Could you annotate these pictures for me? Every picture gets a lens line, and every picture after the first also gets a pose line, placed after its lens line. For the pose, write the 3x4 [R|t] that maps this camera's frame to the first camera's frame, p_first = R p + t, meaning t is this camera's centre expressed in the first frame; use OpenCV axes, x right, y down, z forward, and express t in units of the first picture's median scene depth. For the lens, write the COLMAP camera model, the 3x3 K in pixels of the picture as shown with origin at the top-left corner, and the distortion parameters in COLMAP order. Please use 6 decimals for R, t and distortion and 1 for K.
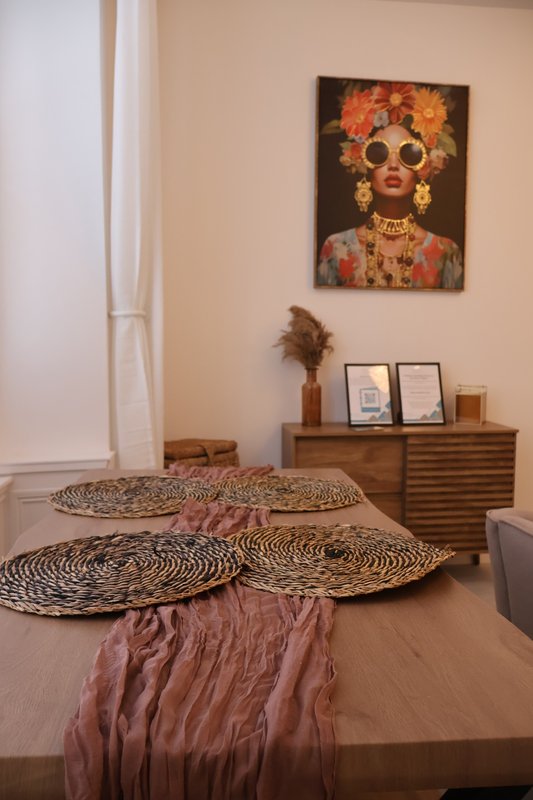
lens RADIAL K [[675.0, 0, 267.1], [0, 675.0, 400.7], [0, 0, 1]] dist [-0.013816, 0.009049]
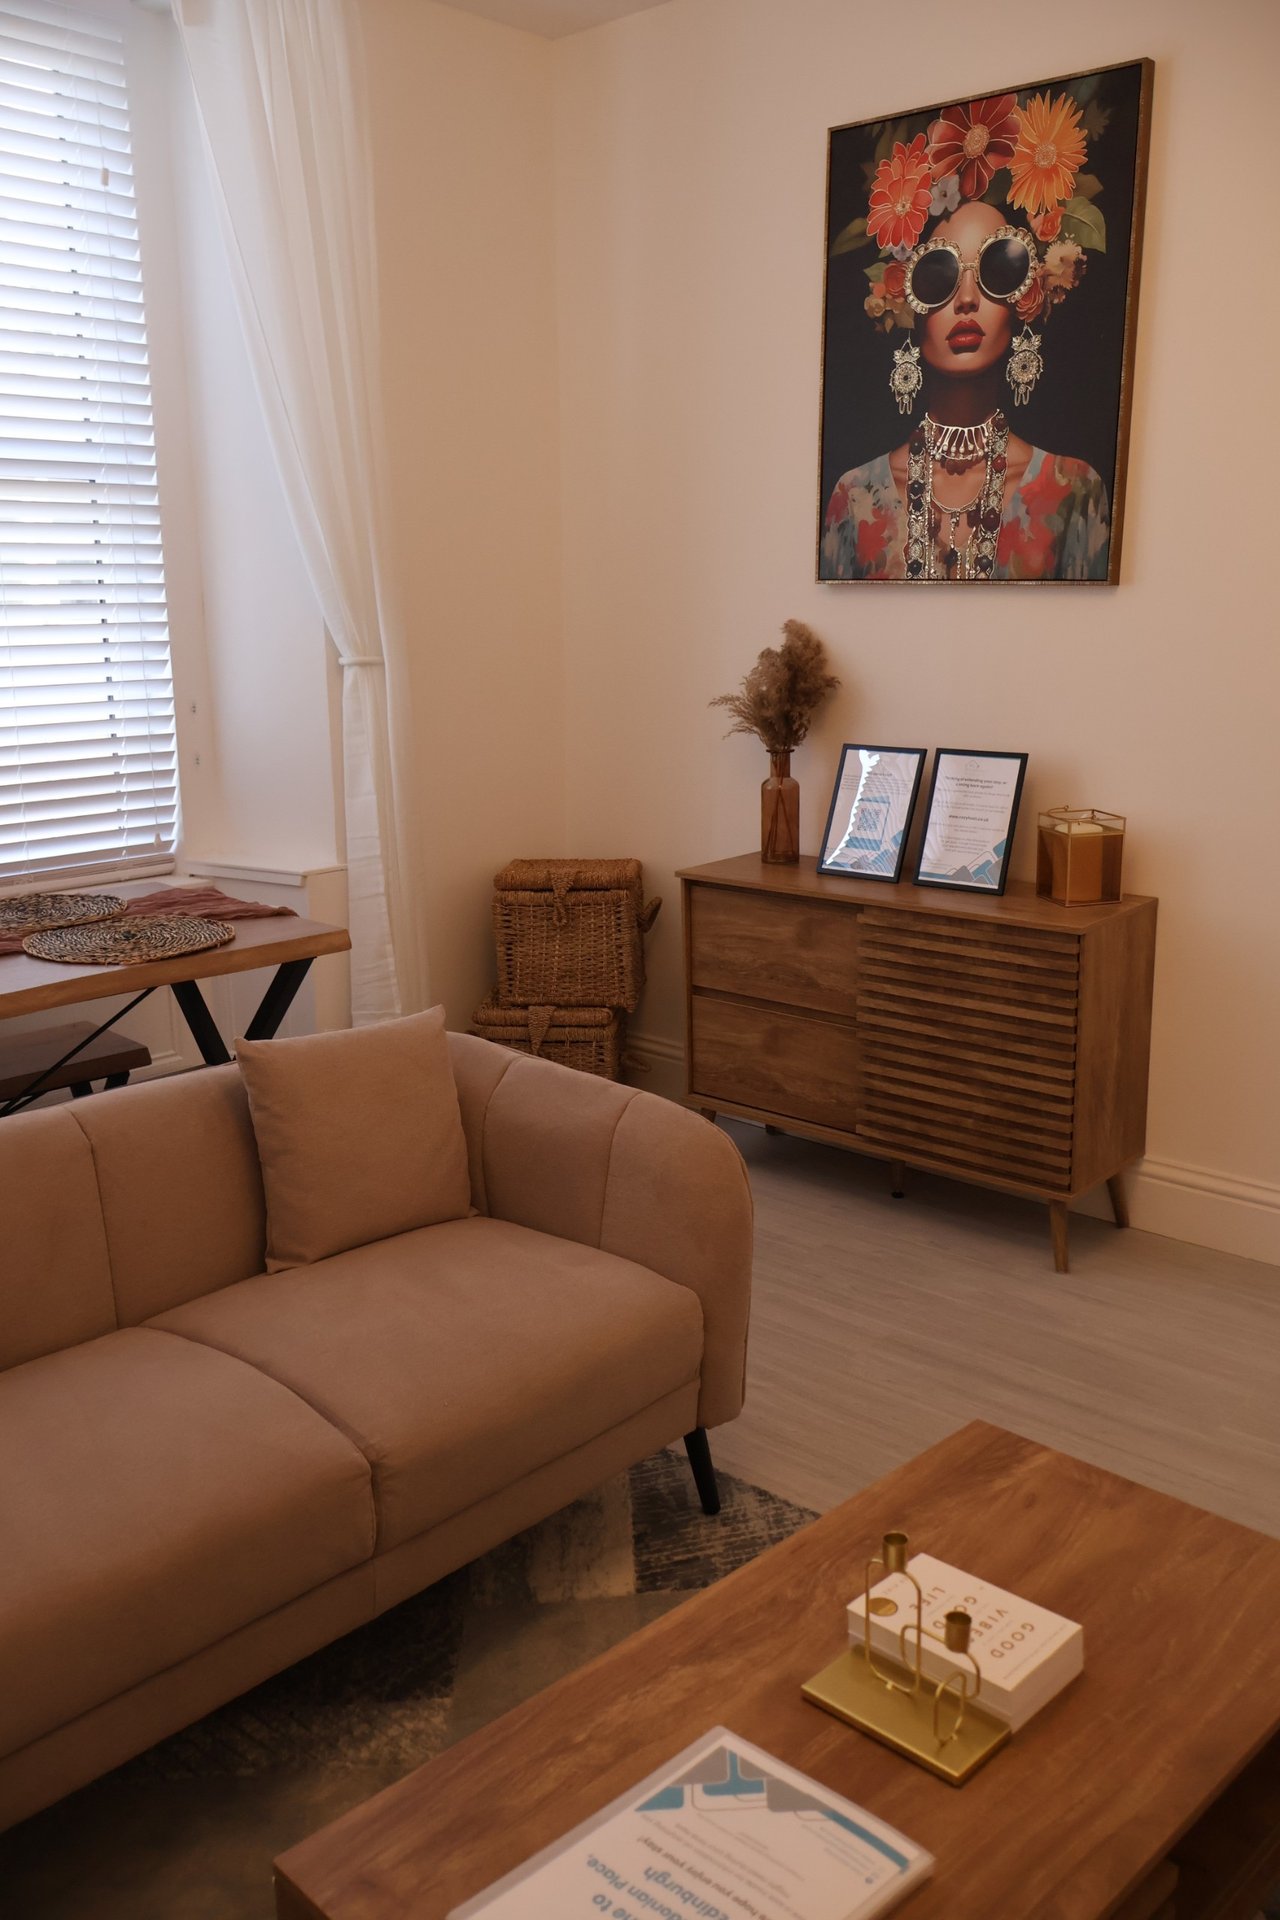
lens RADIAL K [[1619.9, 0, 650.0], [0, 1619.9, 958.7], [0, 0, 1]] dist [-0.013816, 0.009049]
pose [[0.653395, 0.162820, -0.739300, 0.909756], [-0.046249, 0.983358, 0.175695, -0.100596], [0.755603, -0.080606, 0.650051, 0.118245]]
